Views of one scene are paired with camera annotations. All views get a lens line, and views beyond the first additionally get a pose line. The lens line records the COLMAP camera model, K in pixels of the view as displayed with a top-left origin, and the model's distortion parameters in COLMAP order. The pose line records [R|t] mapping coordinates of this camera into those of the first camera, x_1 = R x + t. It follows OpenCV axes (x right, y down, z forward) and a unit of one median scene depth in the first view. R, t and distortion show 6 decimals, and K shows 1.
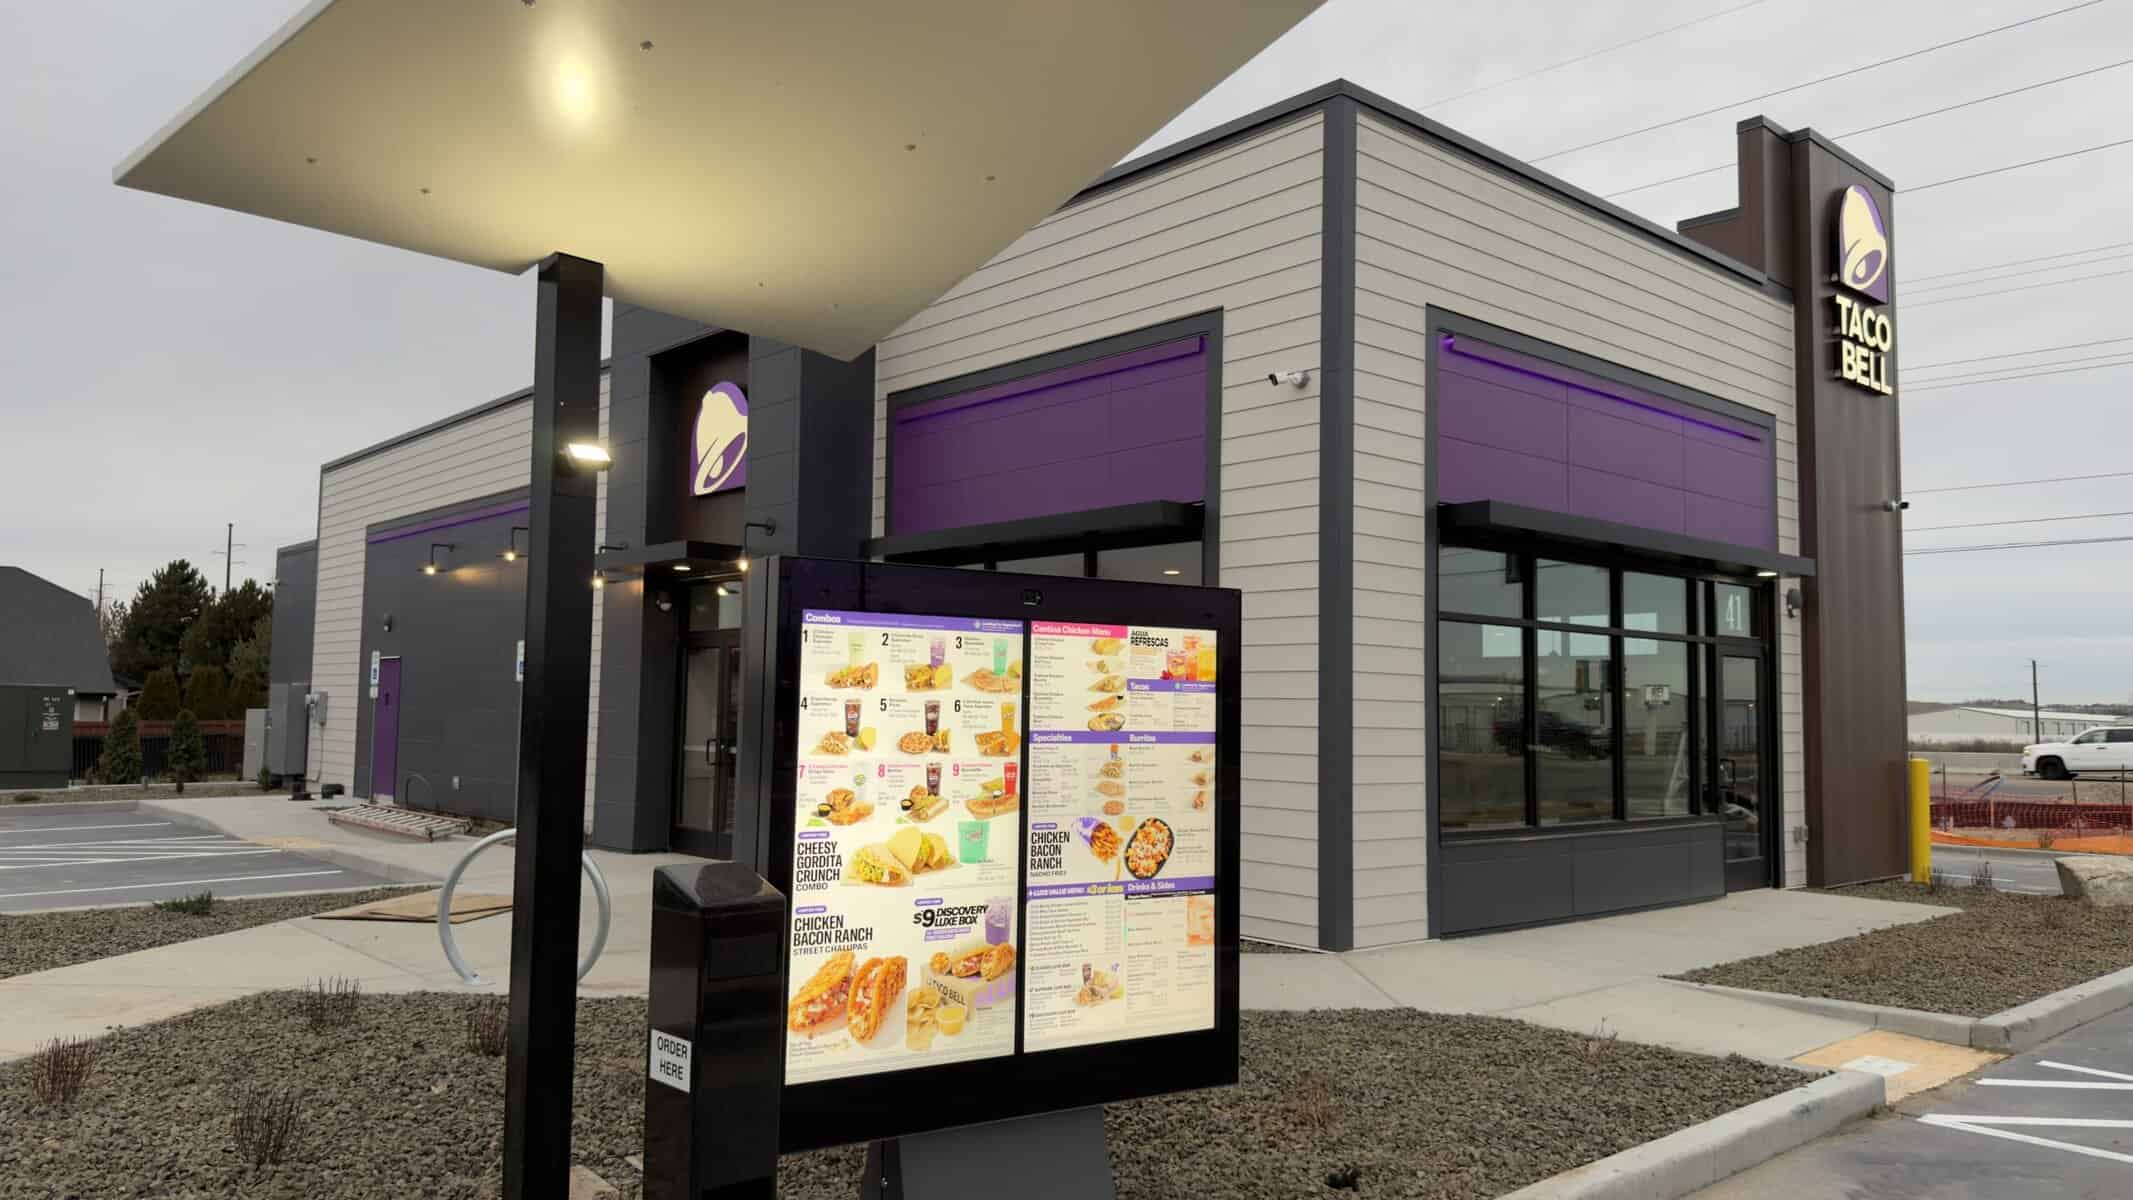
lens RADIAL K [[1490.5, 0, 1062.4], [0, 1490.5, 589.3], [0, 0, 1]] dist [0.075648, -0.104442]
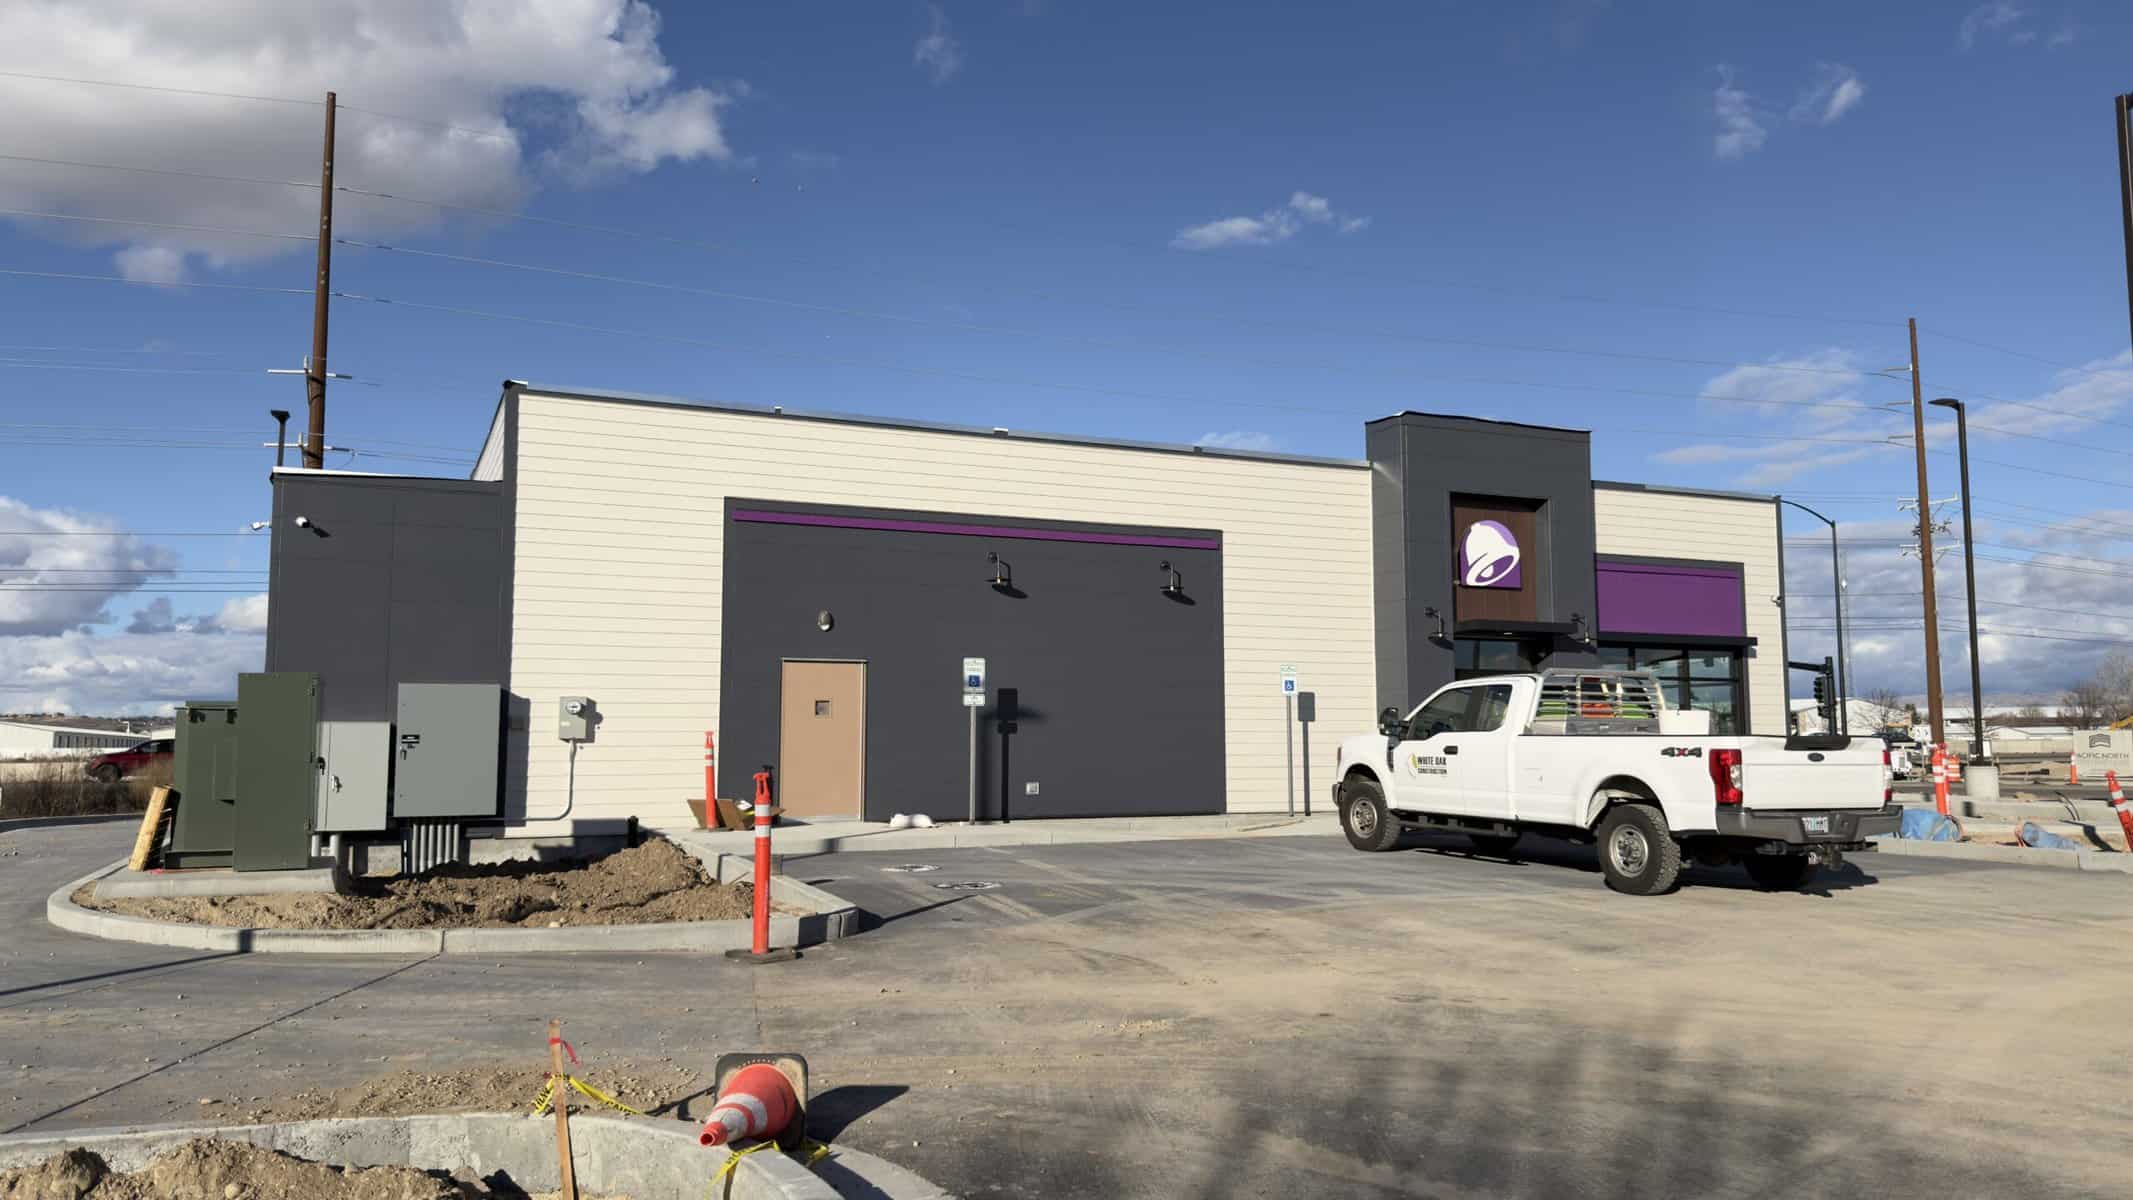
lens RADIAL K [[1490.5, 0, 1053.5], [0, 1490.5, 619.2], [0, 0, 1]] dist [0.075648, -0.104442]
pose [[0.305746, 0.070460, 0.949502, -2.033419], [-0.066648, 0.996395, -0.052479, 0.093922], [-0.949777, -0.047237, 0.309340, 0.982417]]
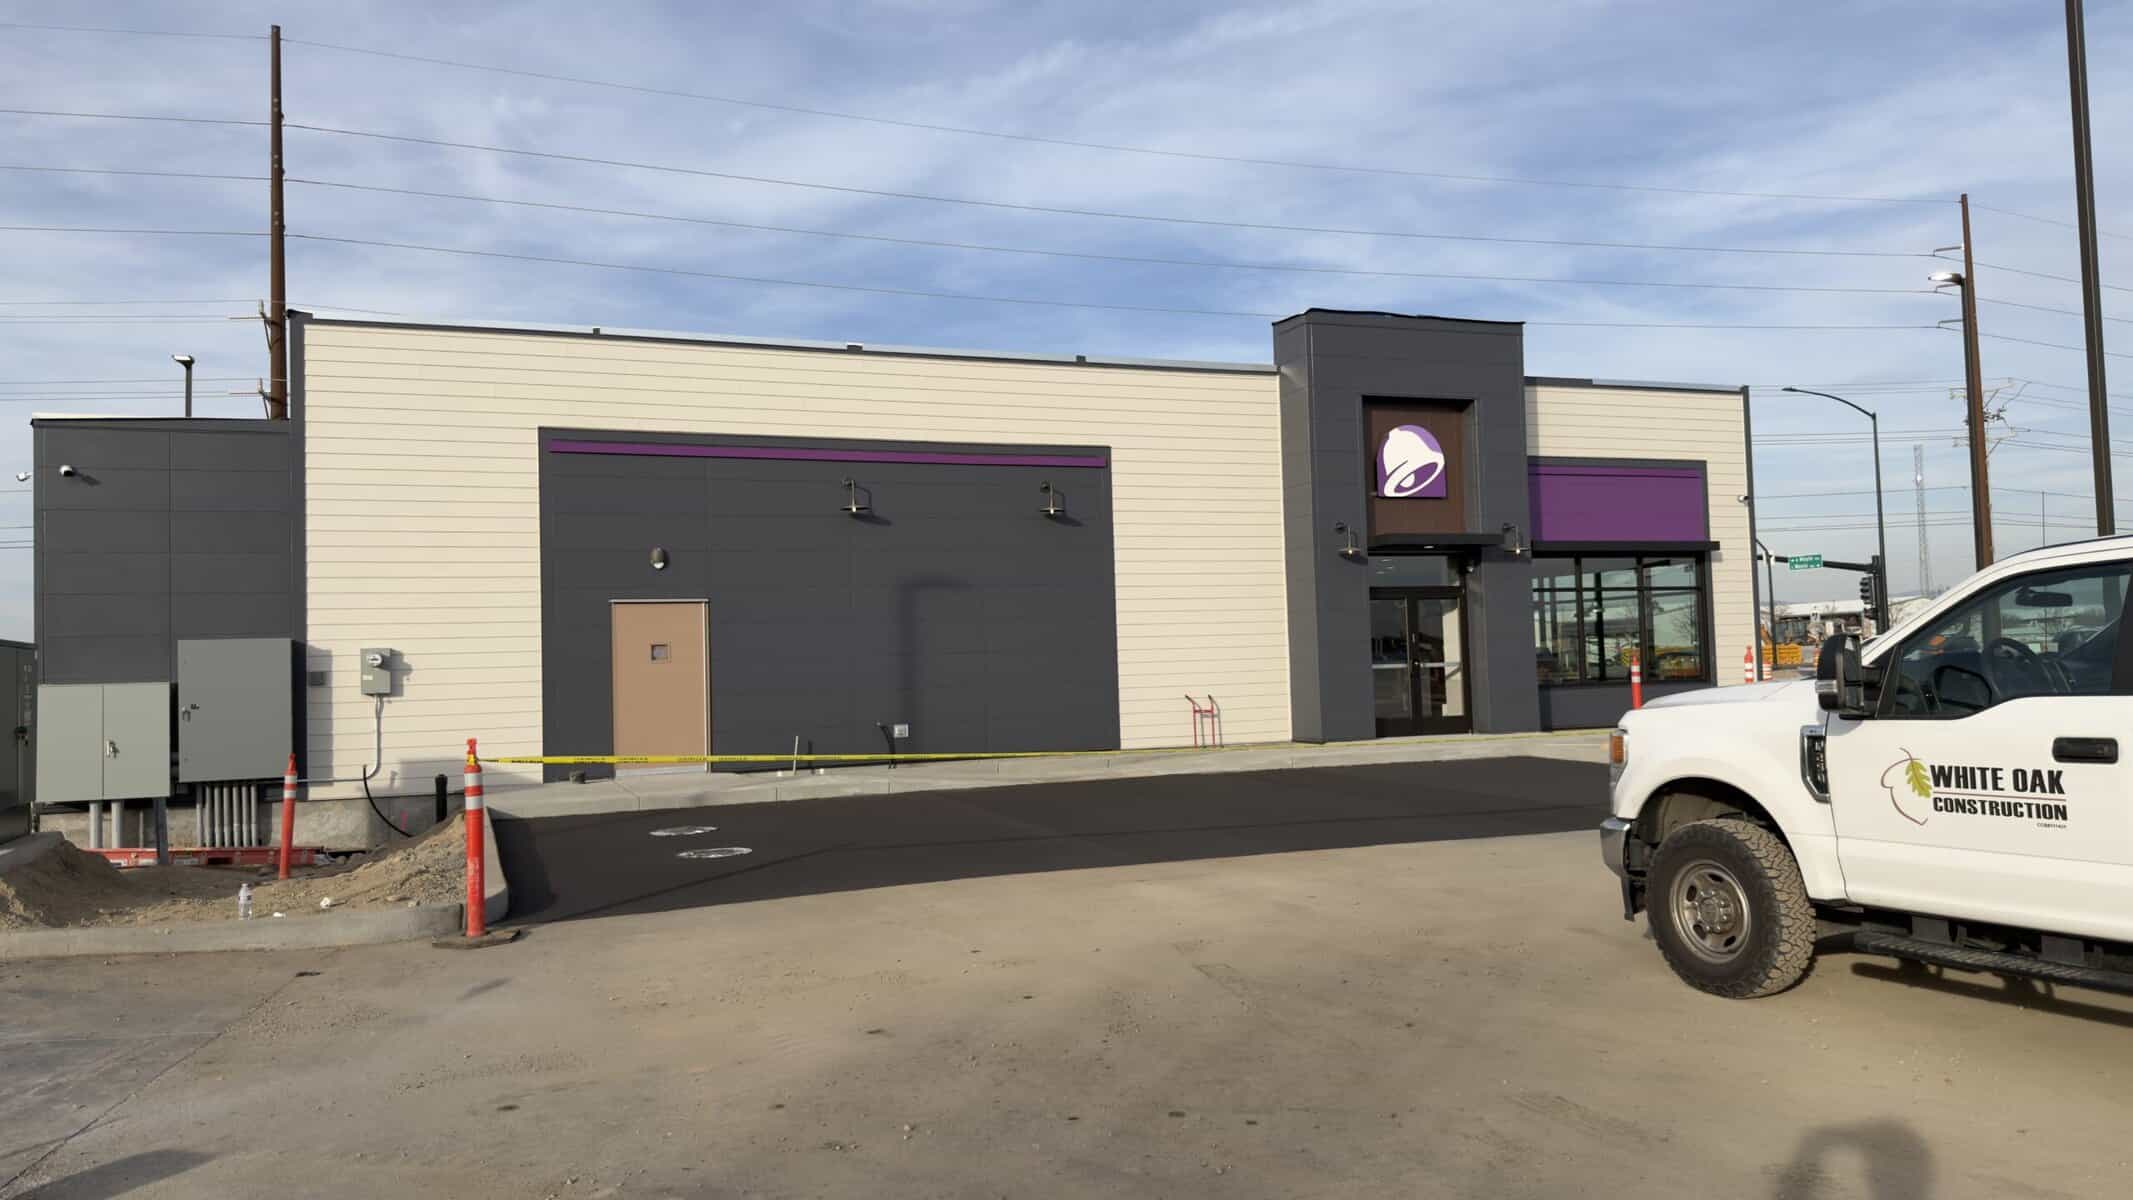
lens RADIAL K [[1490.5, 0, 1034.7], [0, 1490.5, 617.1], [0, 0, 1]] dist [0.075648, -0.104442]
pose [[0.354199, 0.013874, 0.935067, -1.871162], [-0.037064, 0.999313, -0.000788, 0.076253], [-0.934435, -0.034379, 0.354470, 0.845697]]
